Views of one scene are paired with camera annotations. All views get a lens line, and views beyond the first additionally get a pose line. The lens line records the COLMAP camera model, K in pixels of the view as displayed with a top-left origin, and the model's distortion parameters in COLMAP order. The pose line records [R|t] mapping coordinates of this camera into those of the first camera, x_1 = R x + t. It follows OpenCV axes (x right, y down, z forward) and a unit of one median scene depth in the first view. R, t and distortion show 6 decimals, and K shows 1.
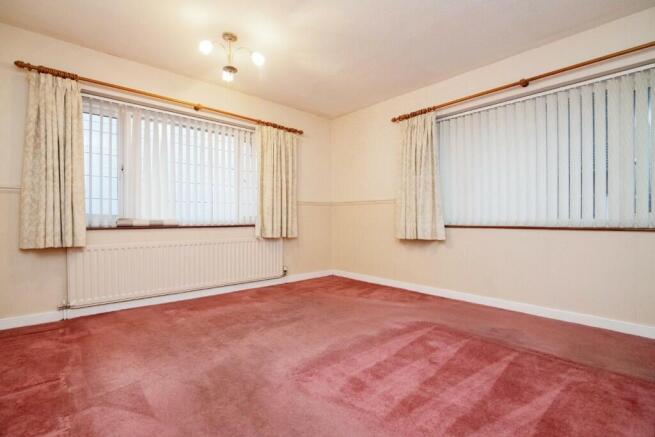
lens RADIAL K [[289.2, 0, 327.5], [0, 289.2, 218.5], [0, 0, 1]] dist [-0.001817, -0.000403]
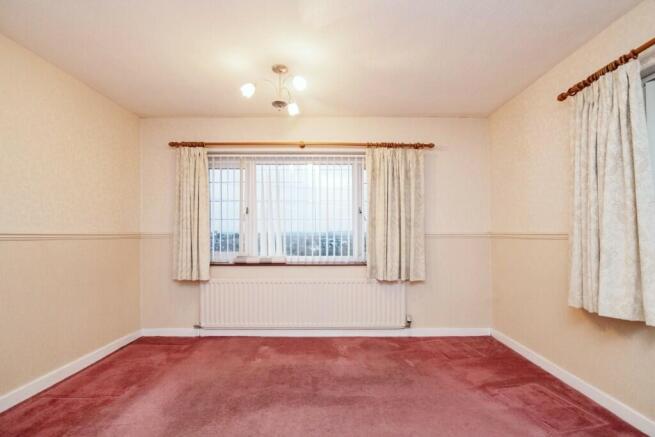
lens RADIAL K [[302.0, 0, 316.8], [0, 302.0, 235.7], [0, 0, 1]] dist [-0.013241, -0.000291]
pose [[0.762877, -0.005094, -0.646524, 0.269735], [-0.003953, 0.999914, -0.012544, -0.061431], [0.646532, 0.012125, 0.762791, 0.256542]]
